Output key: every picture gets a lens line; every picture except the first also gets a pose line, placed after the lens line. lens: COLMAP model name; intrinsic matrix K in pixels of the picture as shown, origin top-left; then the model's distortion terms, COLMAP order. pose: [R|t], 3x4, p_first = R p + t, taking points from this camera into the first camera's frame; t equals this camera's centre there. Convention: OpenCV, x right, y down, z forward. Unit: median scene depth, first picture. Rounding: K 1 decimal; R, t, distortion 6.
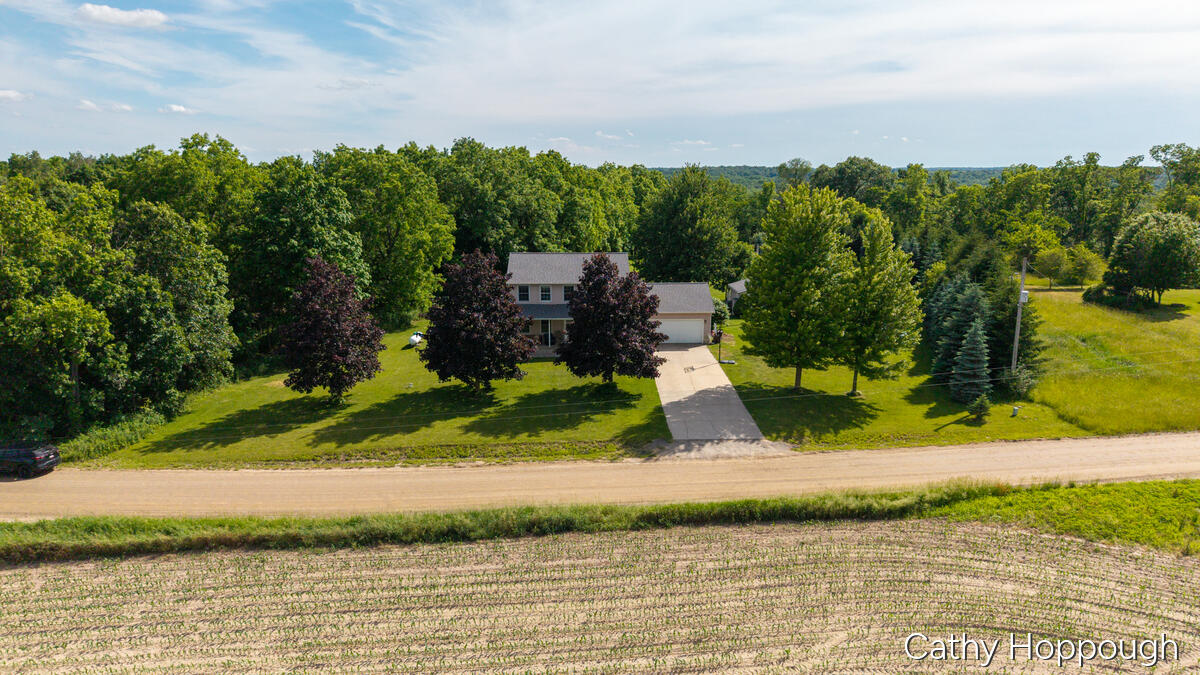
lens RADIAL K [[814.2, 0, 610.2], [0, 814.2, 339.2], [0, 0, 1]] dist [0.025059, -0.068749]
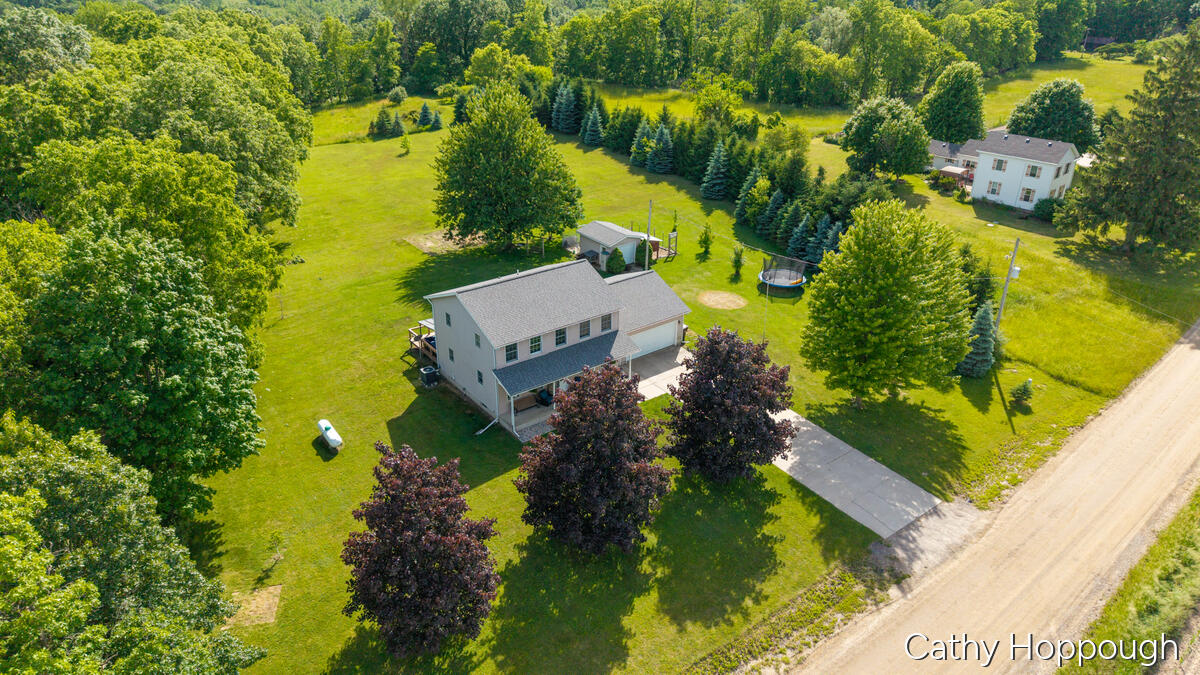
lens RADIAL K [[816.7, 0, 600.0], [0, 816.7, 337.5], [0, 0, 1]] dist [0.051215, -0.070190]
pose [[0.823820, -0.251628, 0.507941, -0.515797], [0.118602, 0.952755, 0.279627, -0.337551], [-0.554306, -0.170119, 0.814742, 0.415095]]
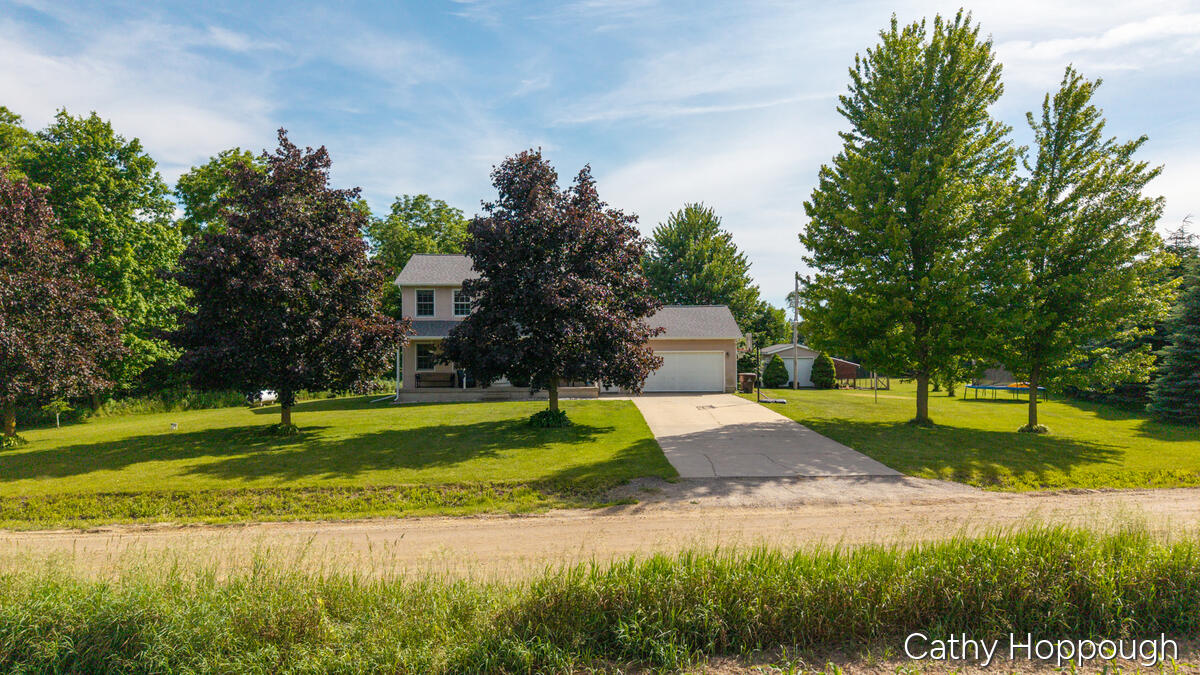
lens RADIAL K [[816.7, 0, 600.0], [0, 816.7, 337.5], [0, 0, 1]] dist [0.051215, -0.070190]
pose [[0.999852, -0.011638, -0.012650, 0.037919], [0.008553, 0.975208, -0.221123, 0.127242], [0.014910, 0.220982, 0.975164, 0.512904]]
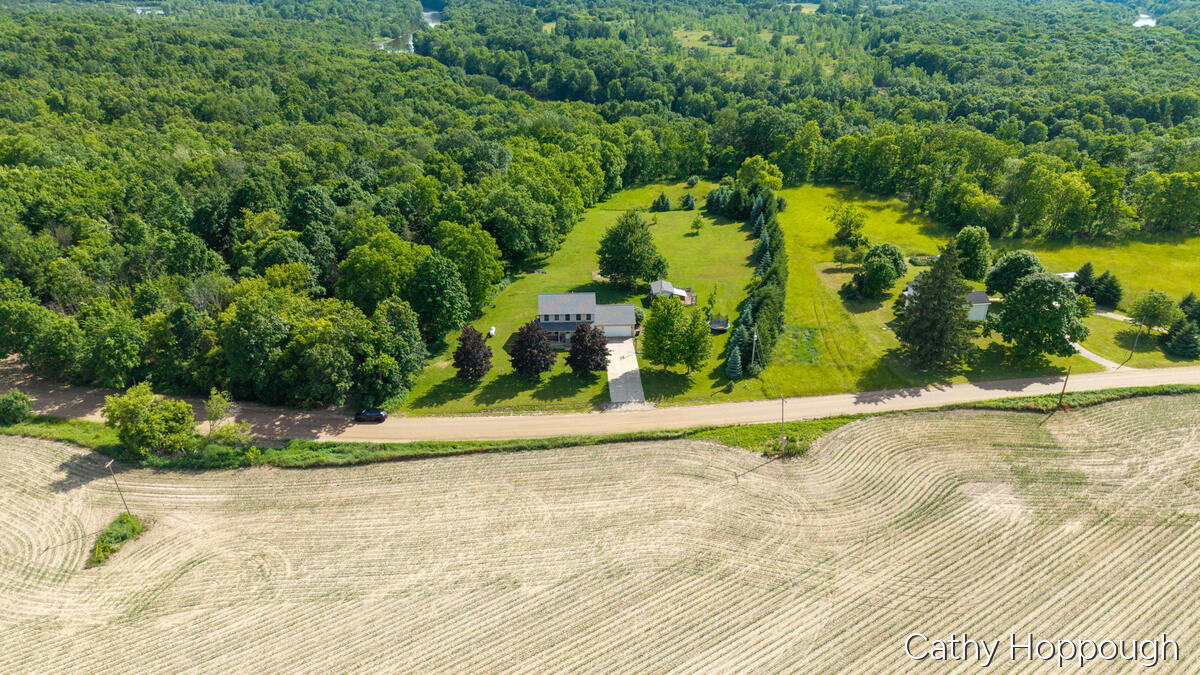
lens RADIAL K [[816.7, 0, 600.0], [0, 816.7, 337.5], [0, 0, 1]] dist [0.051215, -0.070190]
pose [[0.999754, -0.010278, 0.019661, -0.009640], [0.005684, 0.975300, 0.220812, -0.598413], [-0.021444, -0.220646, 0.975118, -1.392094]]
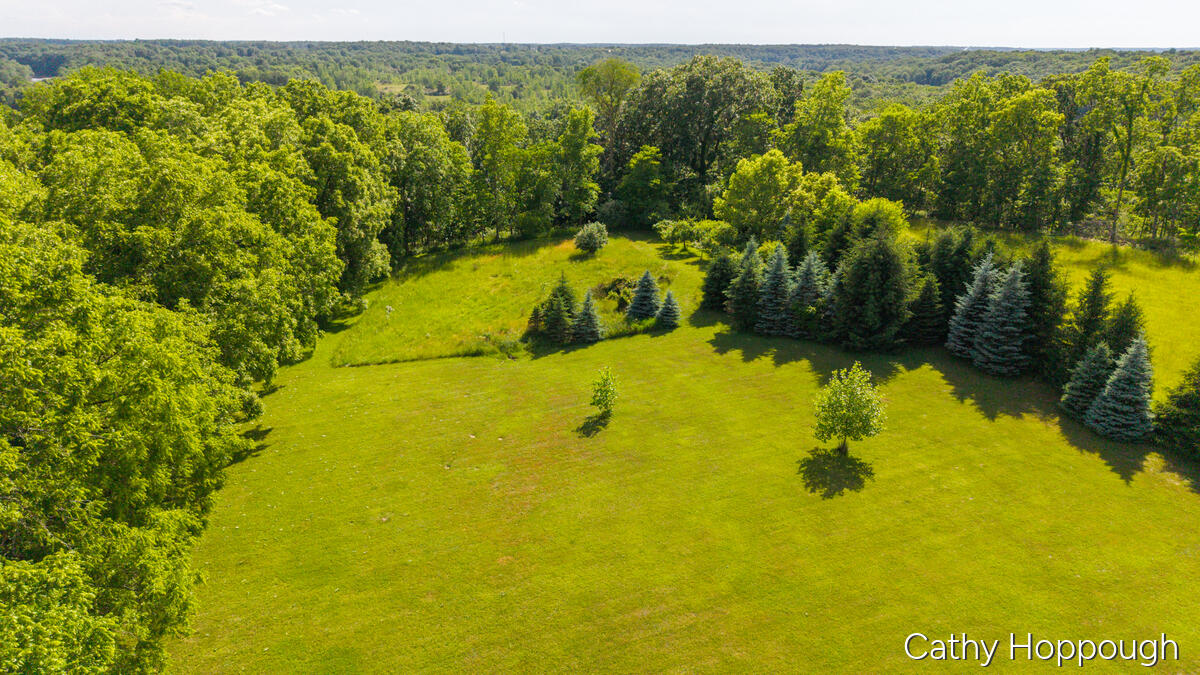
lens RADIAL K [[805.1, 0, 600.2], [0, 805.1, 360.1], [0, 0, 1]] dist [0.078391, -0.147807]
pose [[0.926720, -0.139943, 0.348719, 0.036304], [0.080521, 0.980461, 0.179479, -0.480007], [-0.367022, -0.138247, 0.919882, 1.883151]]
